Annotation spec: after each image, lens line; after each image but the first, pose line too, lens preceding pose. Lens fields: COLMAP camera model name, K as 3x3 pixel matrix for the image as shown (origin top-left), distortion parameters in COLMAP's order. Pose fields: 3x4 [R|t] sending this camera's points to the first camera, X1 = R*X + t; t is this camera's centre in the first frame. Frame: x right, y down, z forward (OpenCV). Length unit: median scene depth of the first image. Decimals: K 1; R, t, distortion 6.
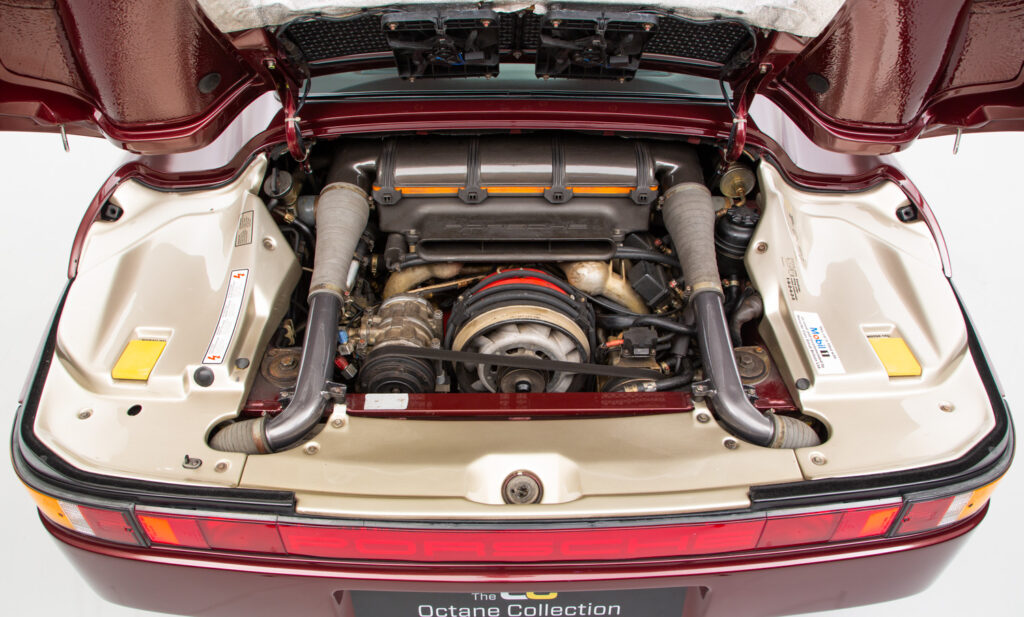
lens RADIAL K [[713.5, 0, 515.2], [0, 713.5, 302.5], [0, 0, 1]] dist [-0.106575, 0.044119]
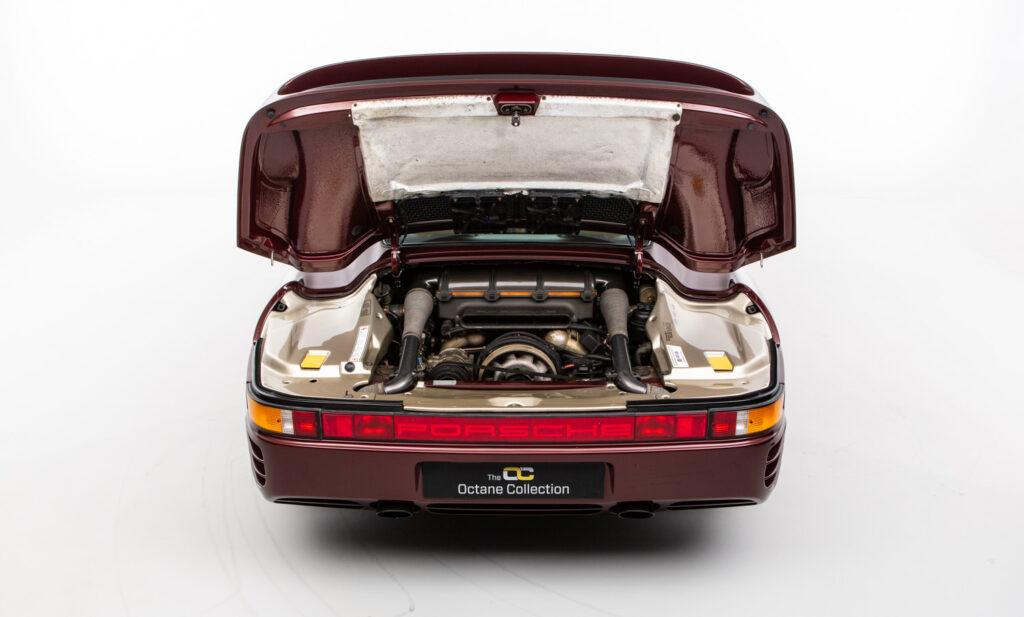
lens RADIAL K [[963.1, 0, 515.5], [0, 963.1, 342.9], [0, 0, 1]] dist [-0.007502, -0.001724]
pose [[0.999508, -0.000890, -0.031361, 0.080590], [-0.009333, 0.945906, -0.324307, 0.794432], [0.029953, 0.324440, 0.945432, -1.332527]]
